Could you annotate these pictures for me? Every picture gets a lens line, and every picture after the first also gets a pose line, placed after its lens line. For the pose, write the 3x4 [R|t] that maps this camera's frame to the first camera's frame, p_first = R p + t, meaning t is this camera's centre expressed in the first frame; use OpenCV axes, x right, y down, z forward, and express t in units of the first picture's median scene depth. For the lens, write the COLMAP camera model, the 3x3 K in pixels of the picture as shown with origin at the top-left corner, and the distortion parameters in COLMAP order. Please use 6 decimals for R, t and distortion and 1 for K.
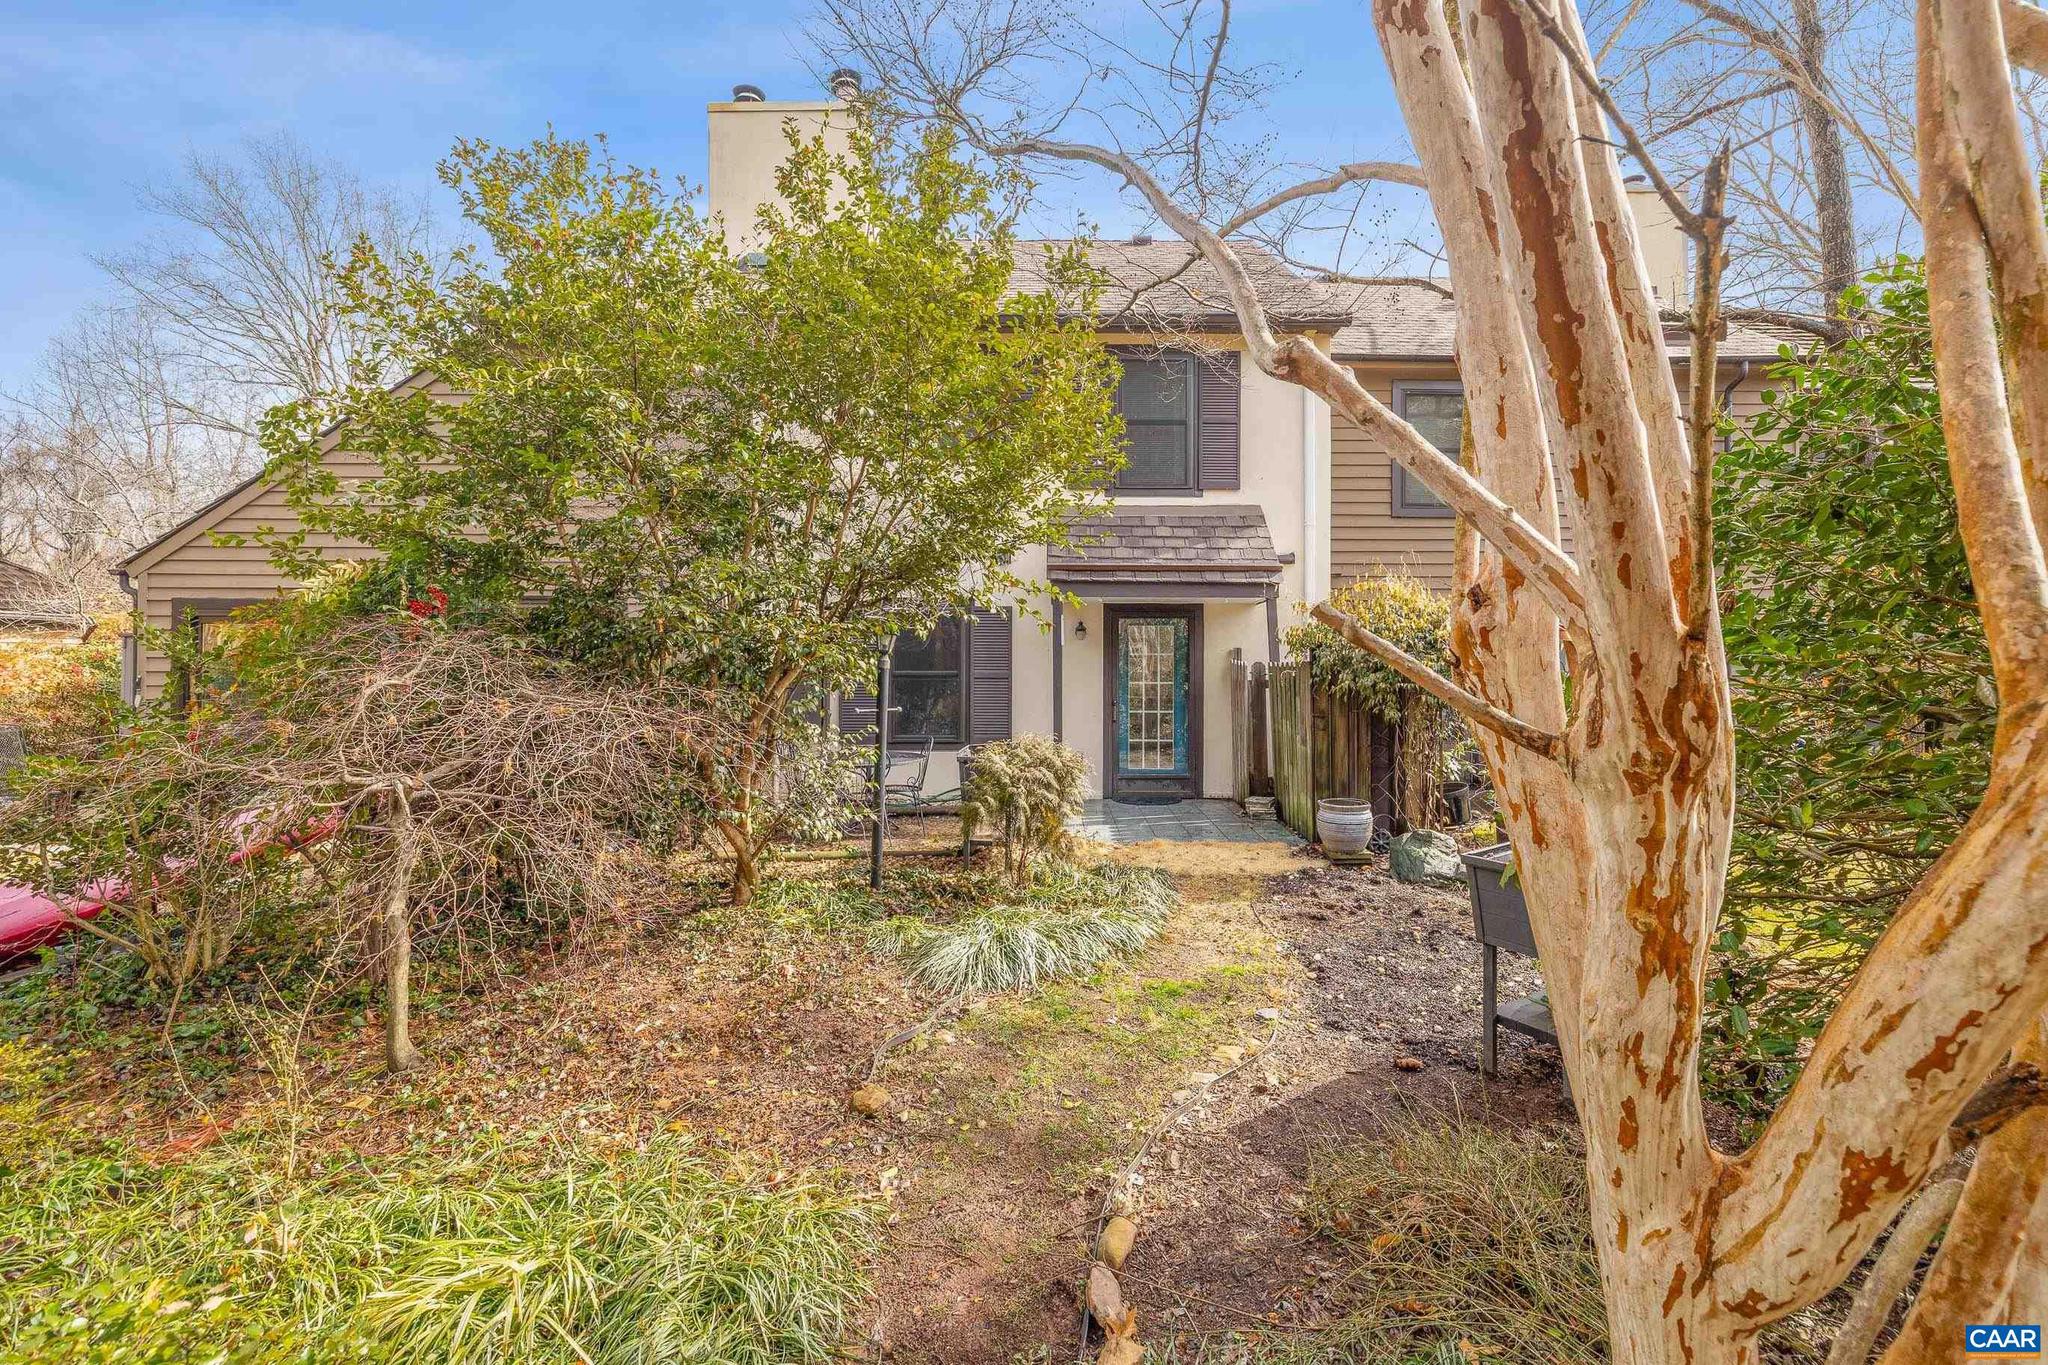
lens RADIAL K [[872.9, 0, 1024.0], [0, 872.9, 682.5], [0, 0, 1]] dist [0.000174, -0.000001]
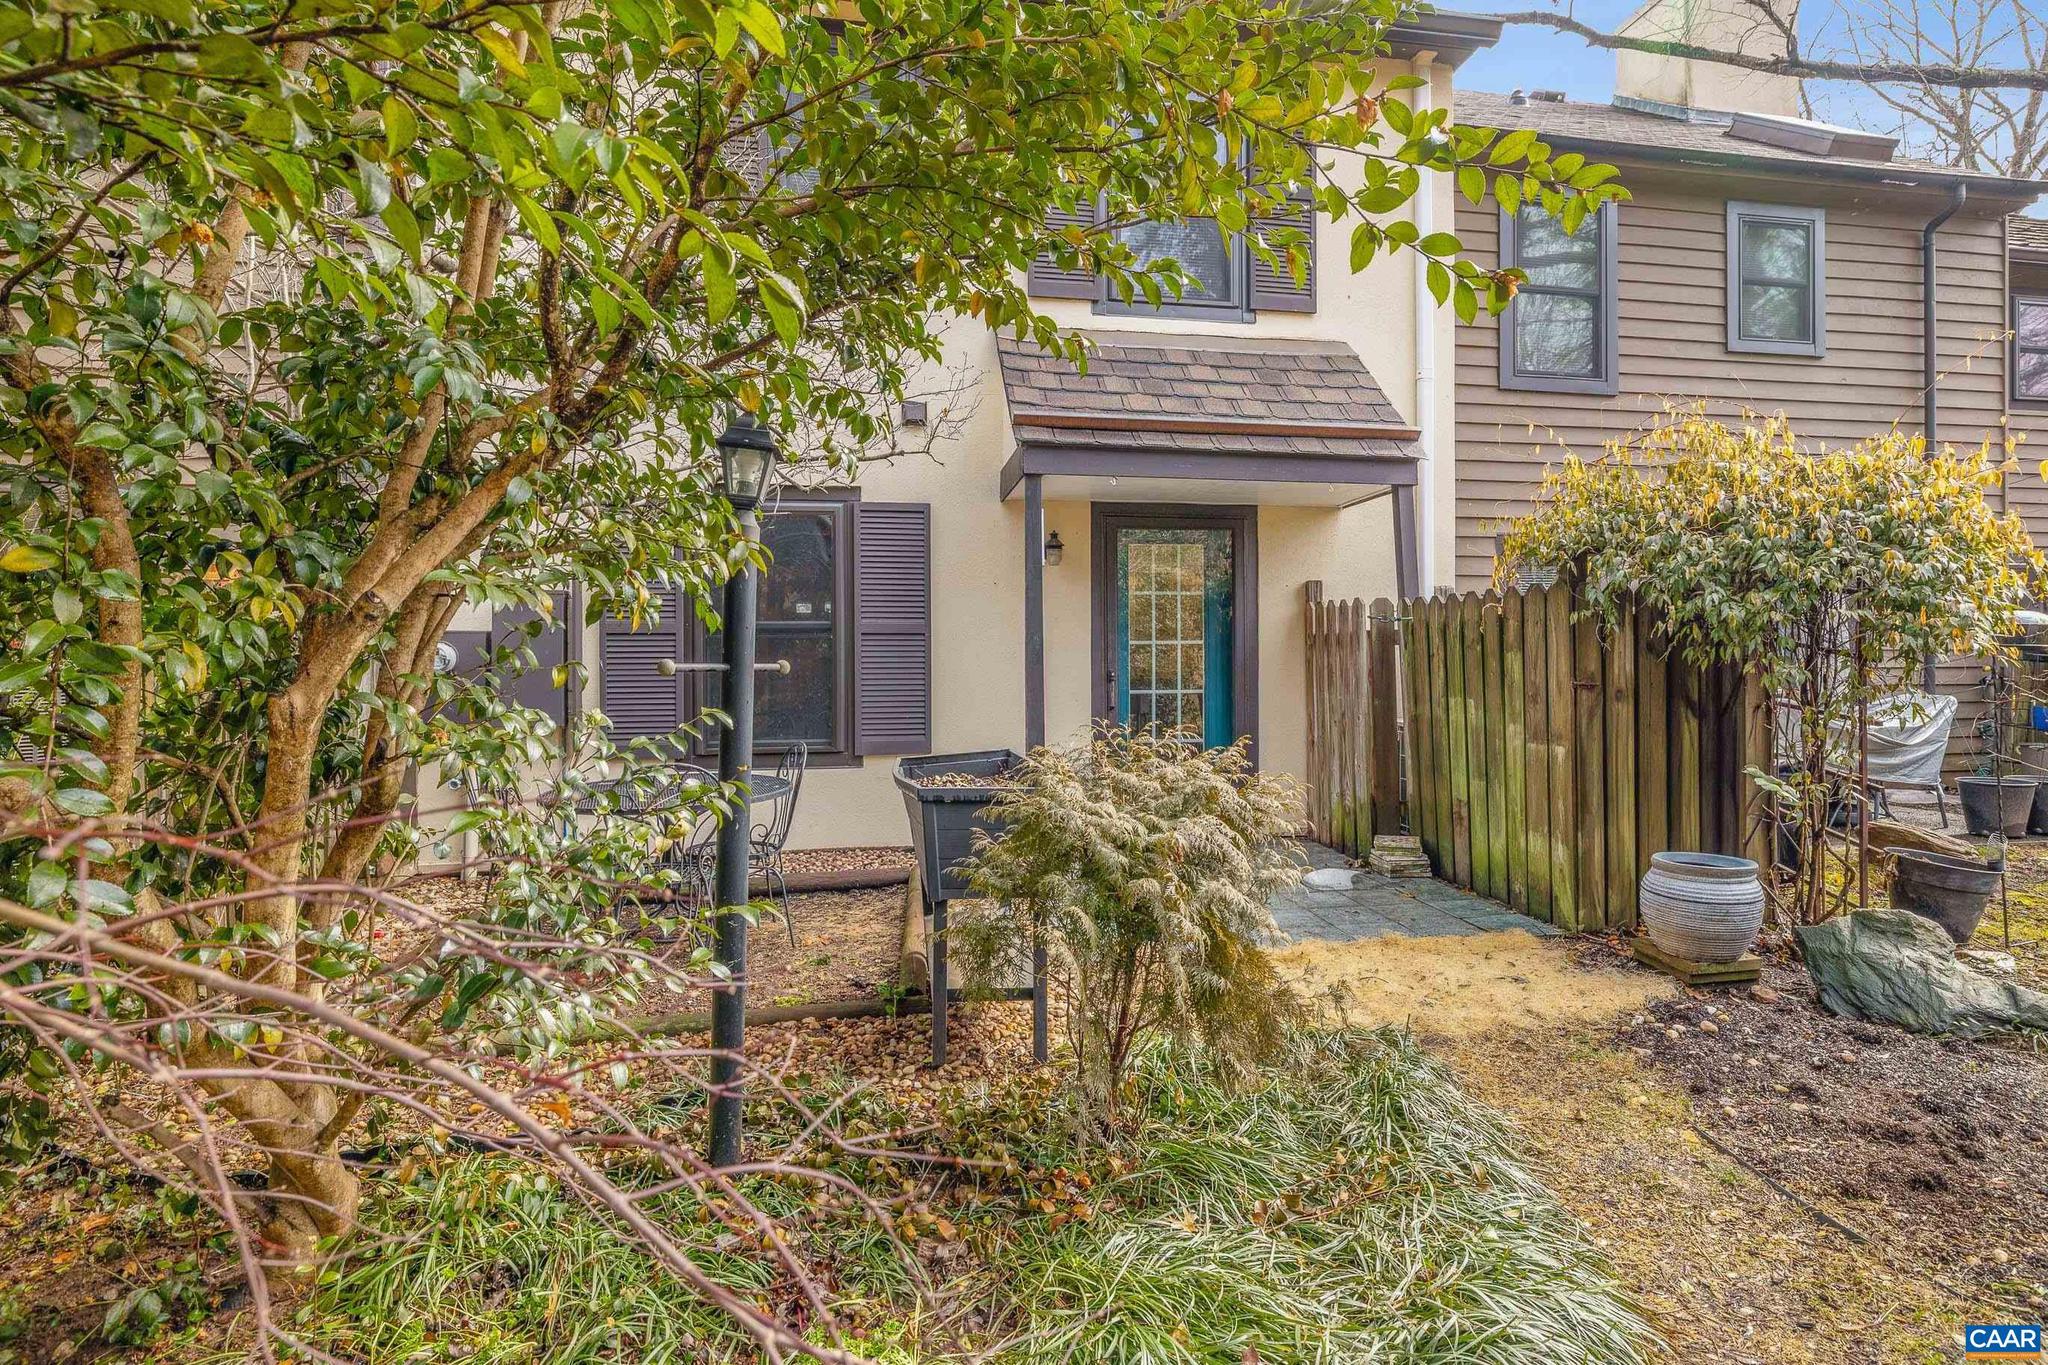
lens RADIAL K [[1016.3, 0, 1024.0], [0, 1016.3, 682.5], [0, 0, 1]] dist [-0.034432, -0.000005]
pose [[0.981454, -0.011315, 0.191365, -0.085072], [0.011049, 0.999936, 0.002459, 0.026202], [-0.191381, -0.000299, 0.981516, 0.387131]]
